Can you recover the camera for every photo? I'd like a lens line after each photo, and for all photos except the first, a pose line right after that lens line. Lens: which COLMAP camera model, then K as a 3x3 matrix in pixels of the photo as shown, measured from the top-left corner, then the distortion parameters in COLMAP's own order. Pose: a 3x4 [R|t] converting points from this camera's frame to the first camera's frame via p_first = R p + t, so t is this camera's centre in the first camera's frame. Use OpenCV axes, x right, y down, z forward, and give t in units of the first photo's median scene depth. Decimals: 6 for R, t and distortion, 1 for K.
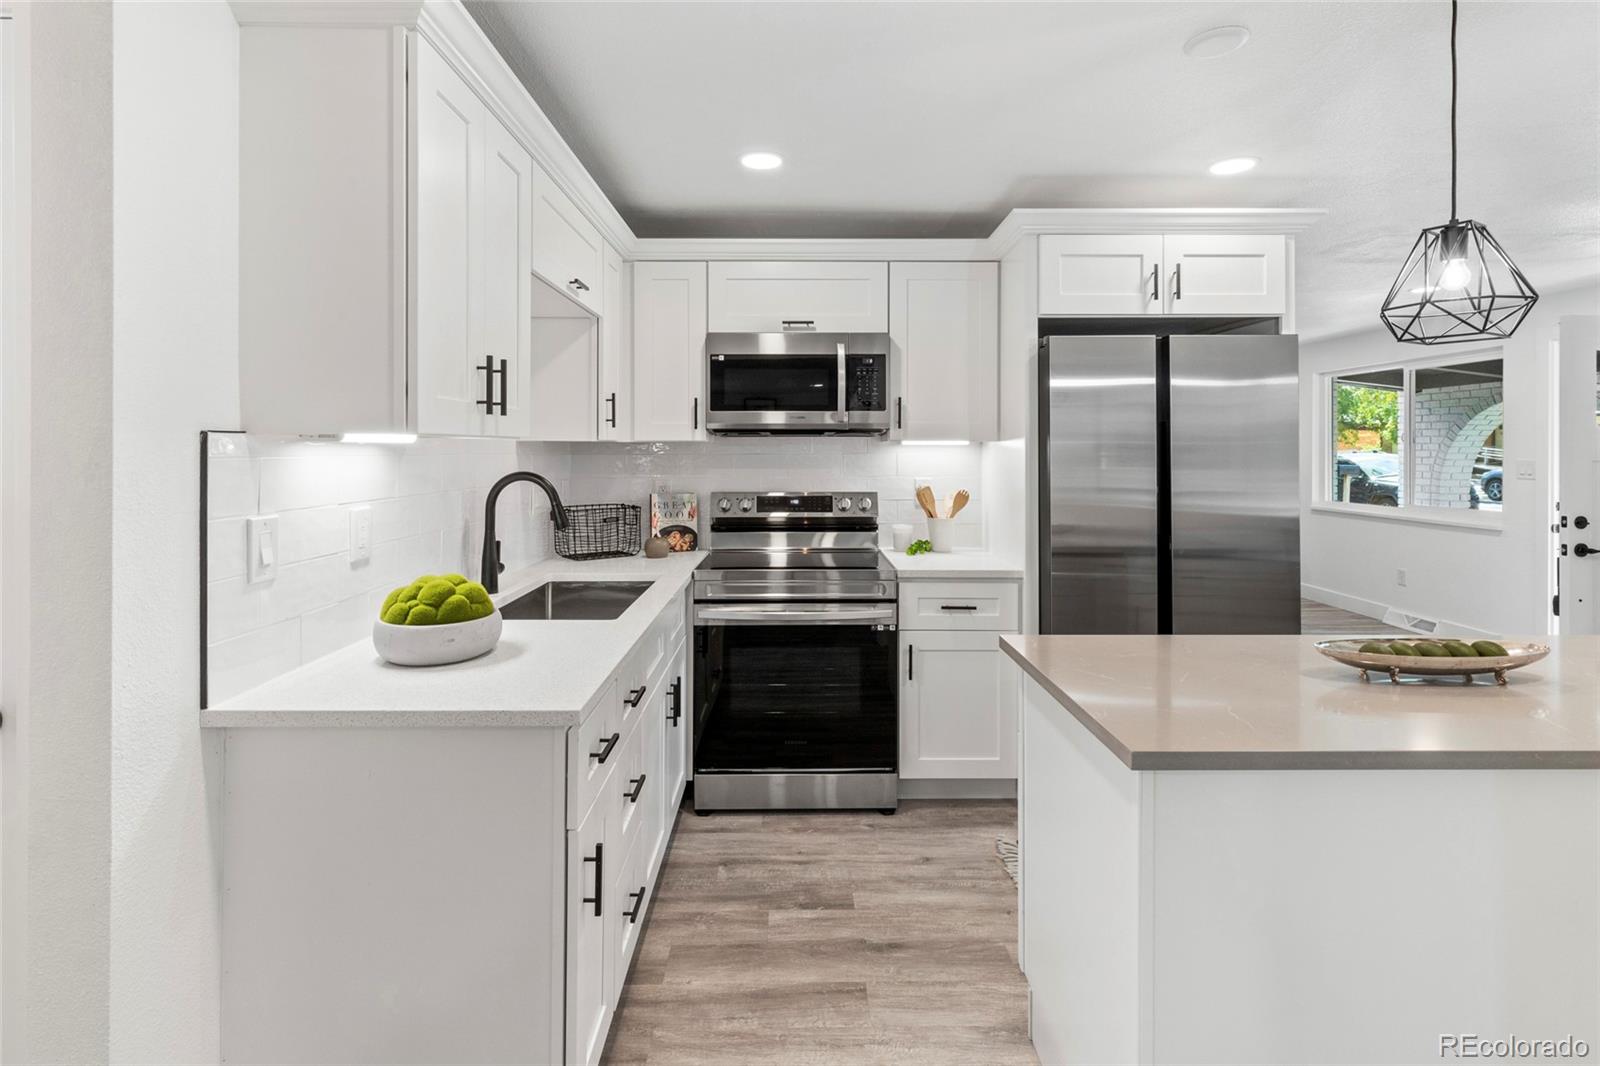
lens RADIAL K [[736.7, 0, 779.8], [0, 736.7, 447.8], [0, 0, 1]] dist [0.004544, -0.000948]
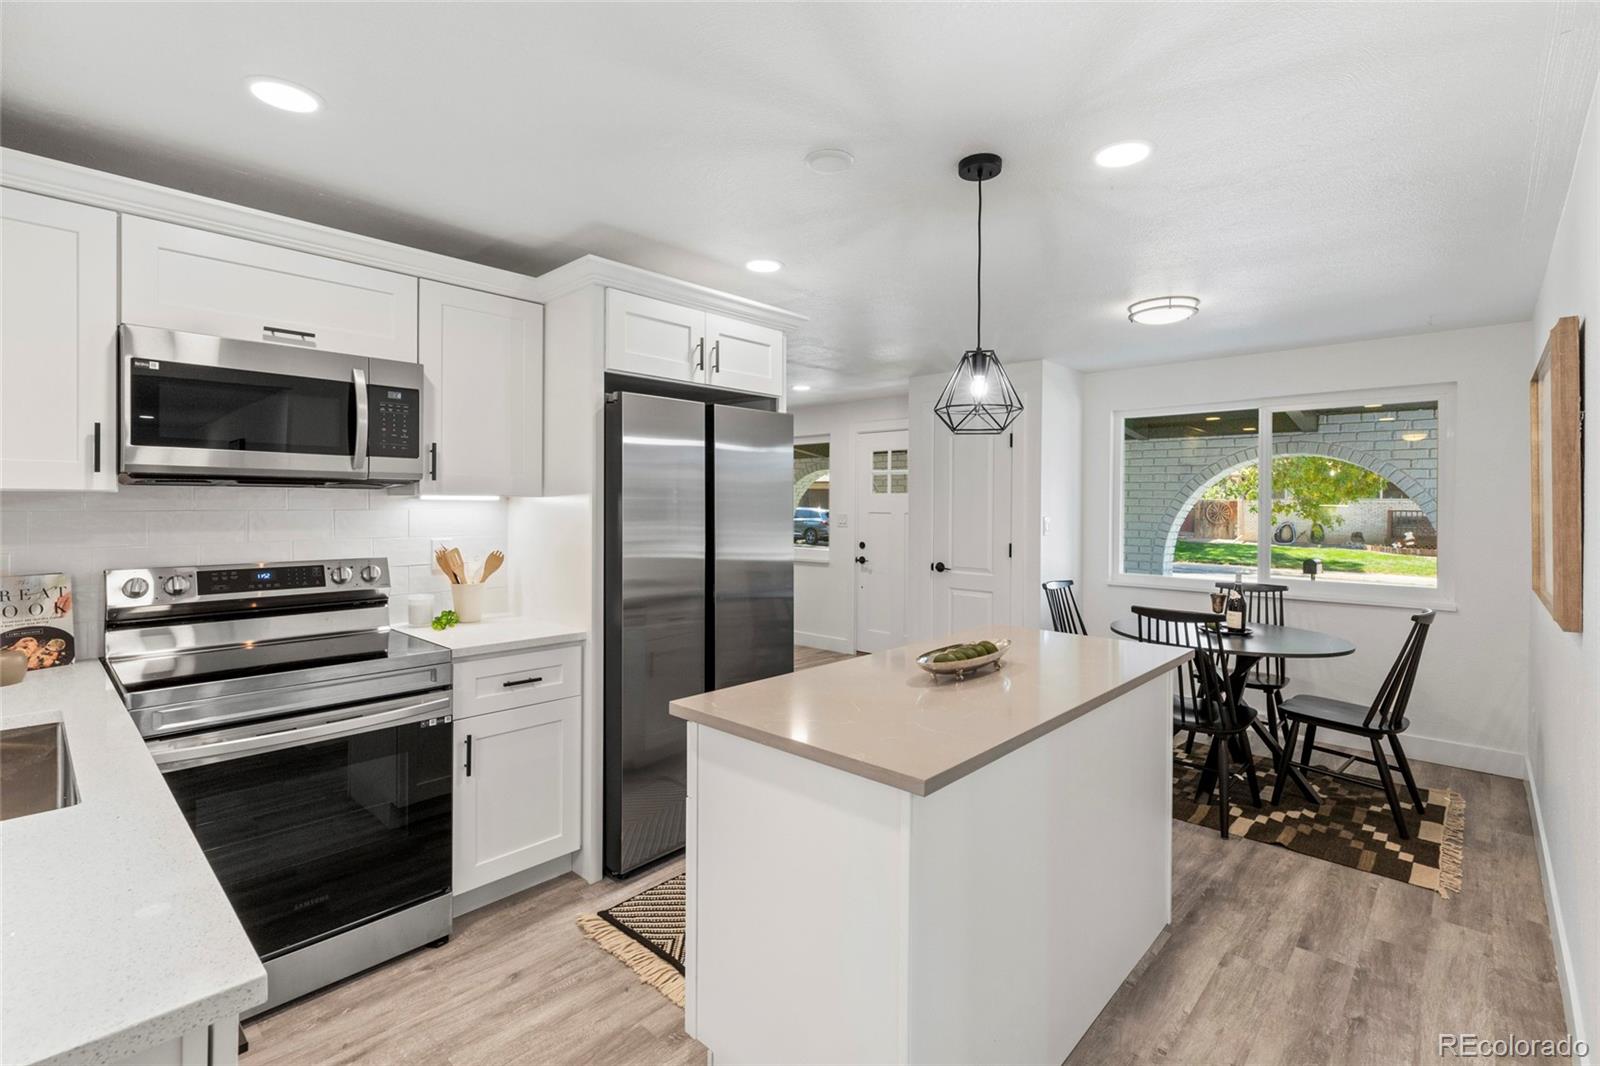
lens RADIAL K [[736.7, 0, 782.5], [0, 736.7, 503.7], [0, 0, 1]] dist [0.004544, -0.000948]
pose [[0.688614, 0.004587, 0.725113, -0.199024], [-0.007067, 0.999975, 0.000386, -0.003059], [-0.725093, -0.005390, 0.688630, 0.155982]]
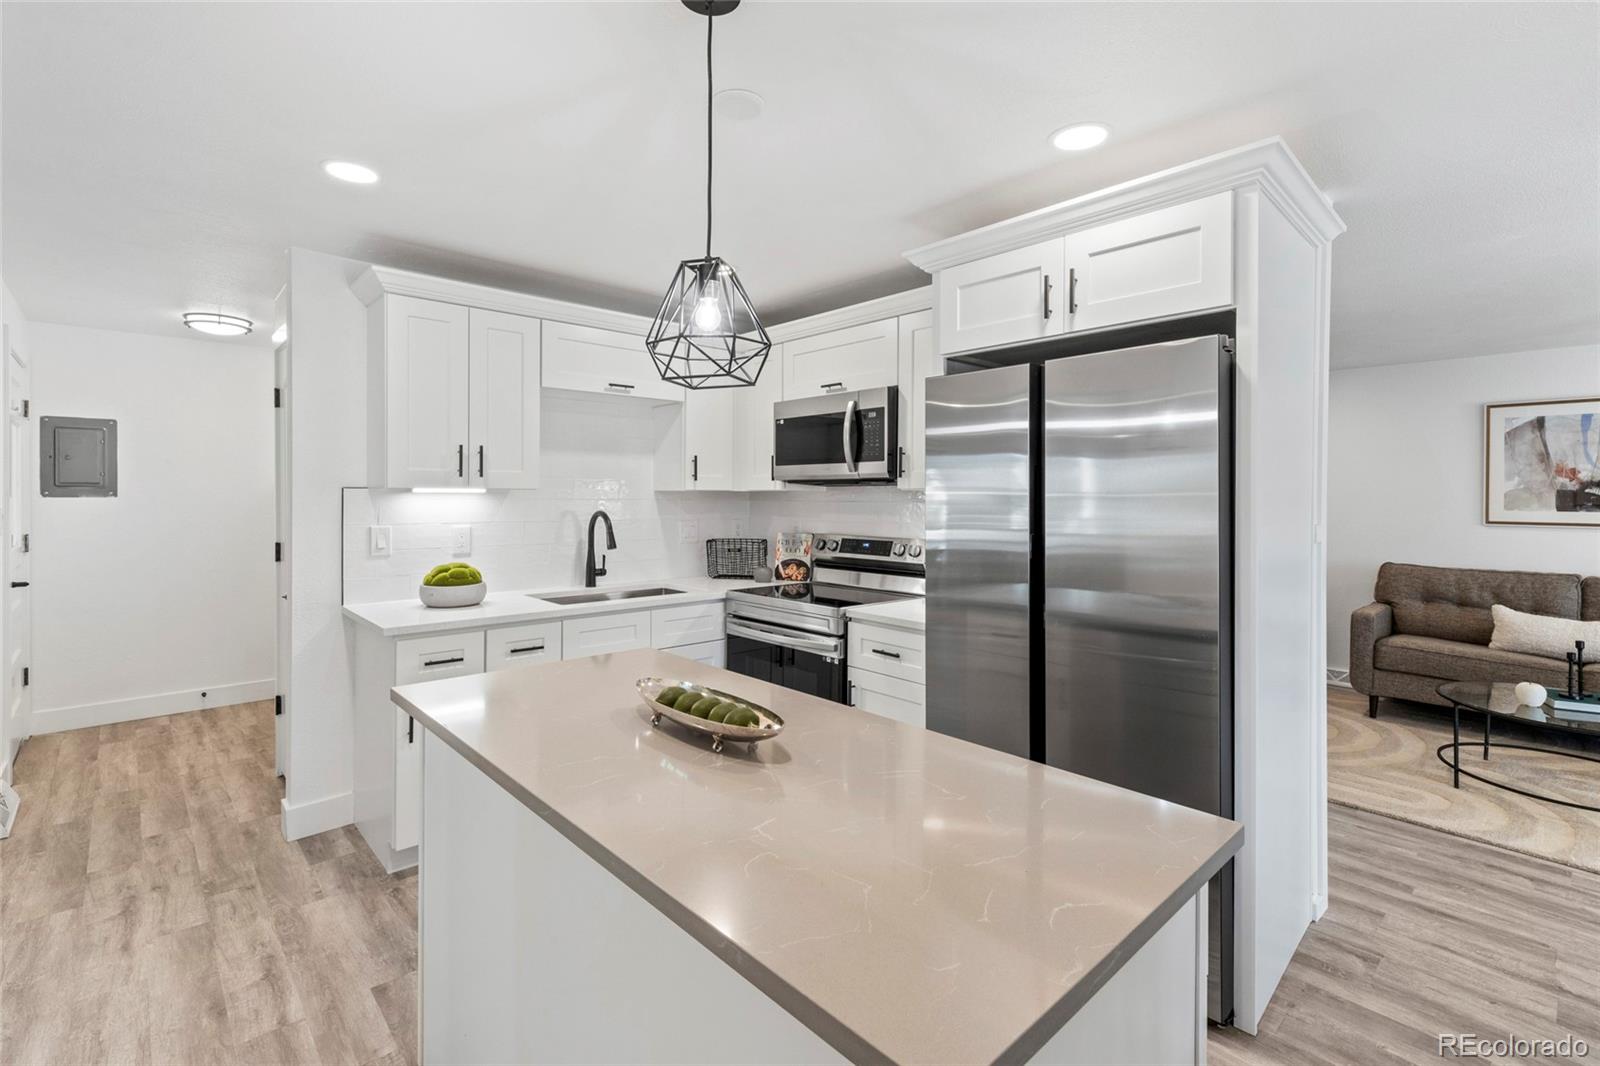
lens RADIAL K [[703.4, 0, 762.5], [0, 703.4, 505.1], [0, 0, 1]] dist [0.015444, 0.000016]
pose [[0.674342, 0.013251, -0.738301, 0.878226], [-0.002109, 0.999869, 0.016019, -0.003769], [0.738417, -0.009245, 0.674282, 0.225261]]
